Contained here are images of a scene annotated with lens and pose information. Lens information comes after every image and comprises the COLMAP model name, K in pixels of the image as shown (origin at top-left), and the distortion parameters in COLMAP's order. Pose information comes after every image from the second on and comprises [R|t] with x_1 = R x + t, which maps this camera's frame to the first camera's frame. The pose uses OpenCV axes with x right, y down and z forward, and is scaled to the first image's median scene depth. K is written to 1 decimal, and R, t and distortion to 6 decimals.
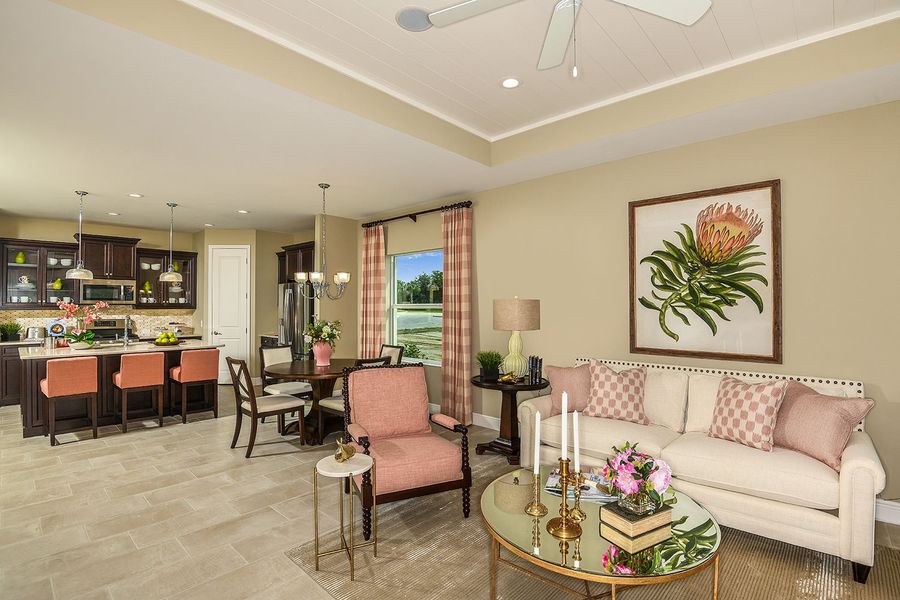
lens RADIAL K [[419.5, 0, 440.5], [0, 419.5, 302.3], [0, 0, 1]] dist [-0.018441, -0.010144]
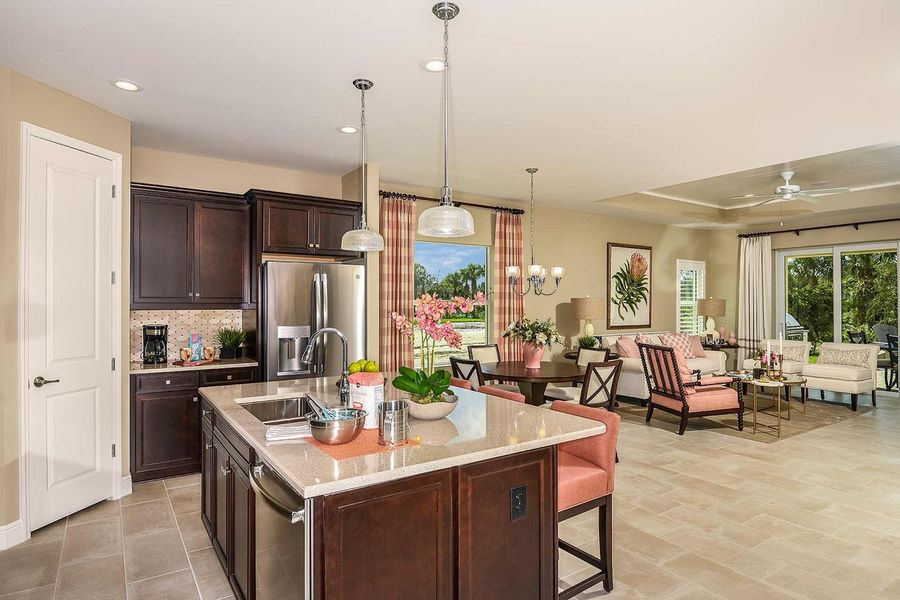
lens RADIAL K [[509.1, 0, 450.0], [0, 509.1, 300.0], [0, 0, 1]] dist [0.003206, -0.021942]
pose [[0.230253, 0.004045, 0.973122, -1.707733], [-0.008855, 0.999959, -0.002061, 0.008927], [-0.973091, -0.008143, 0.230279, 1.122939]]
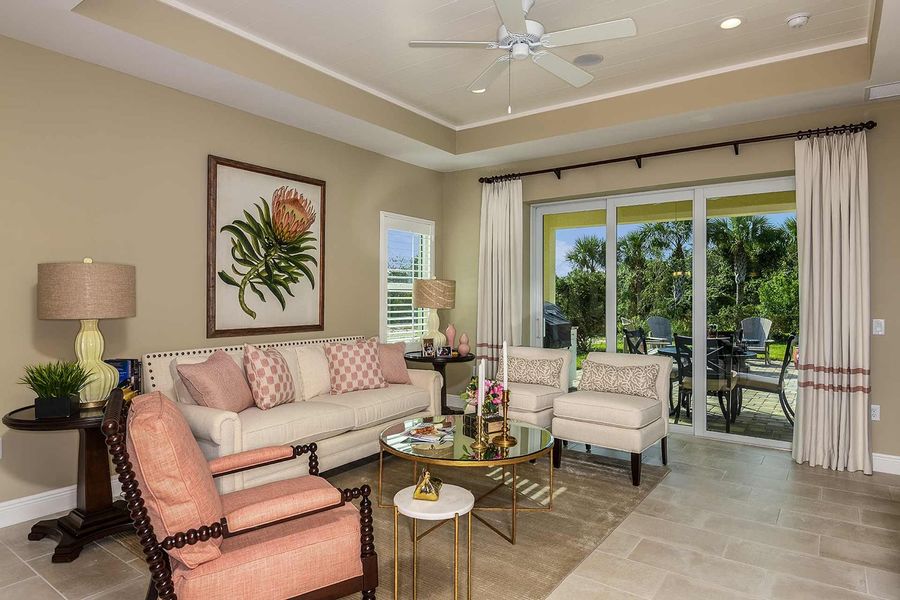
lens RADIAL K [[530.1, 0, 458.0], [0, 530.1, 301.4], [0, 0, 1]] dist [0.027575, -0.043236]
pose [[-0.135418, -0.011815, 0.990718, -0.641655], [-0.011146, 0.999884, 0.010401, 0.032198], [-0.990726, -0.009634, -0.135534, 0.637421]]
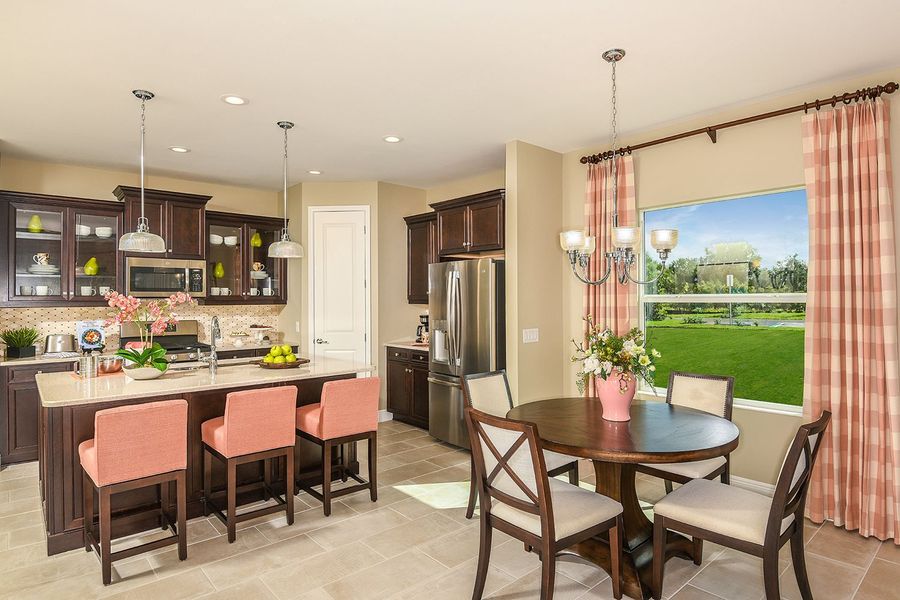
lens RADIAL K [[496.7, 0, 450.0], [0, 496.7, 300.0], [0, 0, 1]] dist [0.003600, -0.015161]
pose [[0.995143, -0.005804, -0.098272, -0.507676], [0.007036, 0.999901, 0.012197, 0.003582], [0.098192, -0.012829, 0.995085, 0.478083]]
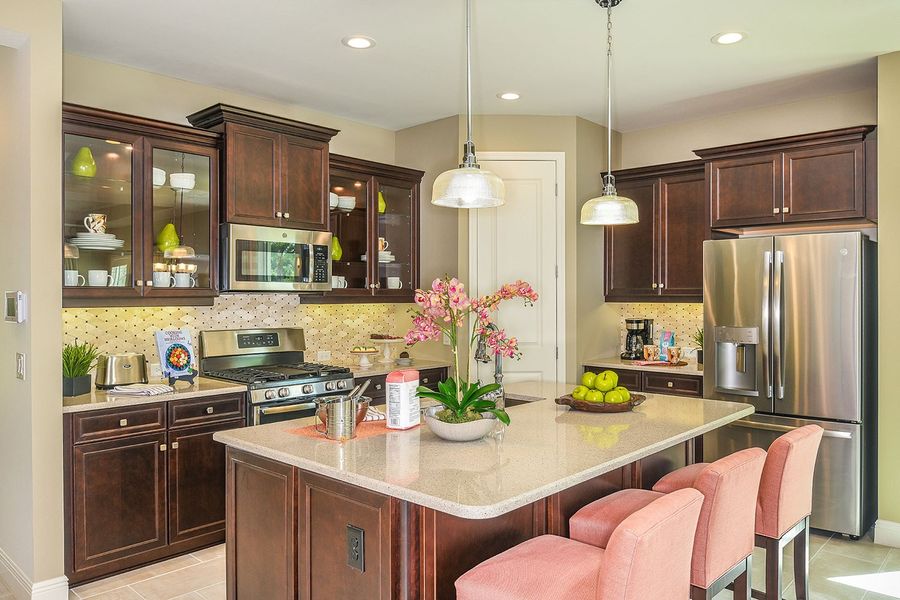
lens RADIAL K [[645.8, 0, 450.0], [0, 645.8, 300.0], [0, 0, 1]] dist [0.047992, 0.000146]
pose [[0.999998, -0.002157, -0.000438, -1.130957], [0.002165, 0.999785, 0.020608, 0.000558], [0.000393, -0.020608, 0.999788, 0.660835]]
